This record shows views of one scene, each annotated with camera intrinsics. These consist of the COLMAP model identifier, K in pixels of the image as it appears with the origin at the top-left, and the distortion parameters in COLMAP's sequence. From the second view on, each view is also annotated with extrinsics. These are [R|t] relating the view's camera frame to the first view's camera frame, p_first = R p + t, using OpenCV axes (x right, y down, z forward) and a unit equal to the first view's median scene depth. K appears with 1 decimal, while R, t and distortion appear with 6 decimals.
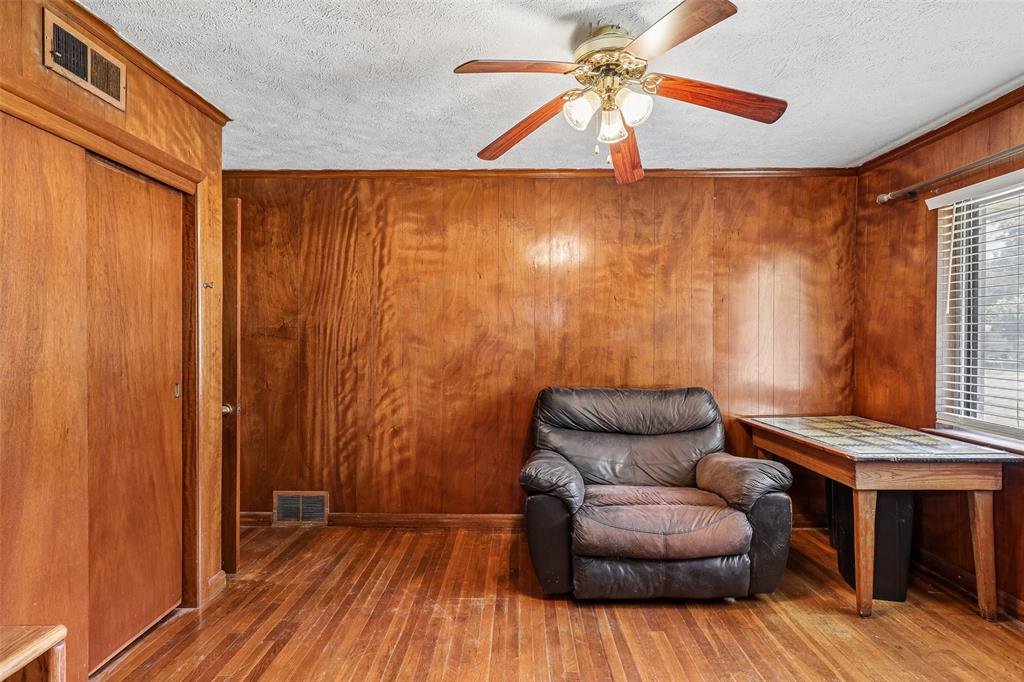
lens RADIAL K [[520.9, 0, 512.7], [0, 520.9, 340.4], [0, 0, 1]] dist [-0.000622, -0.001306]
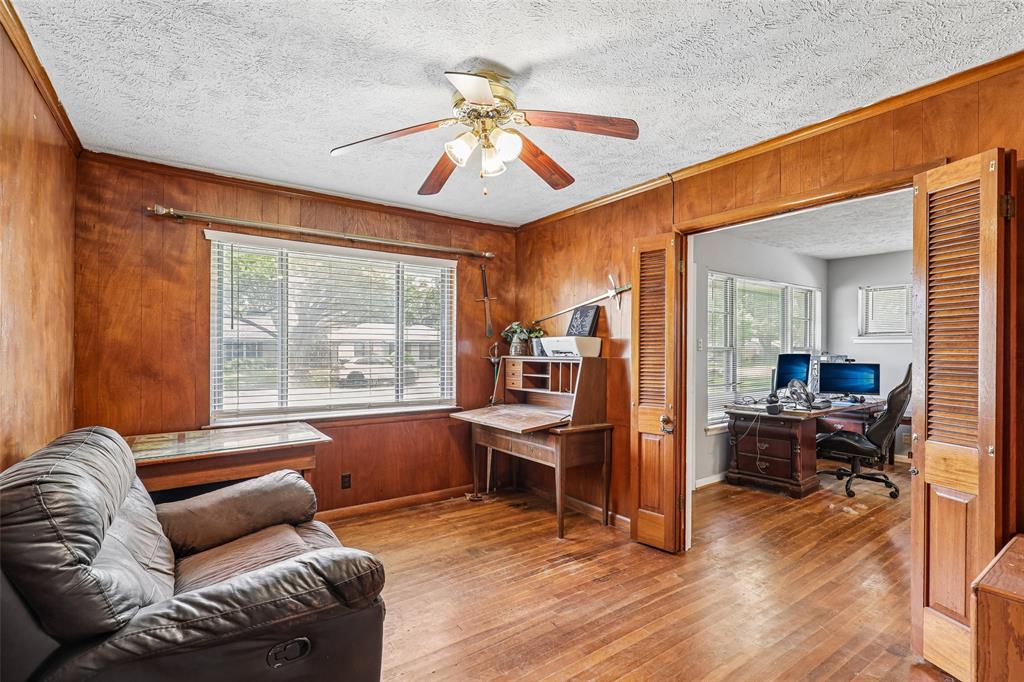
lens RADIAL K [[478.3, 0, 515.0], [0, 478.3, 346.1], [0, 0, 1]] dist [-0.013043, 0.002048]
pose [[-0.586997, 0.000200, 0.809589, -0.442738], [-0.001130, 0.999999, -0.001067, -0.009627], [-0.809588, -0.001541, -0.586996, 1.004948]]
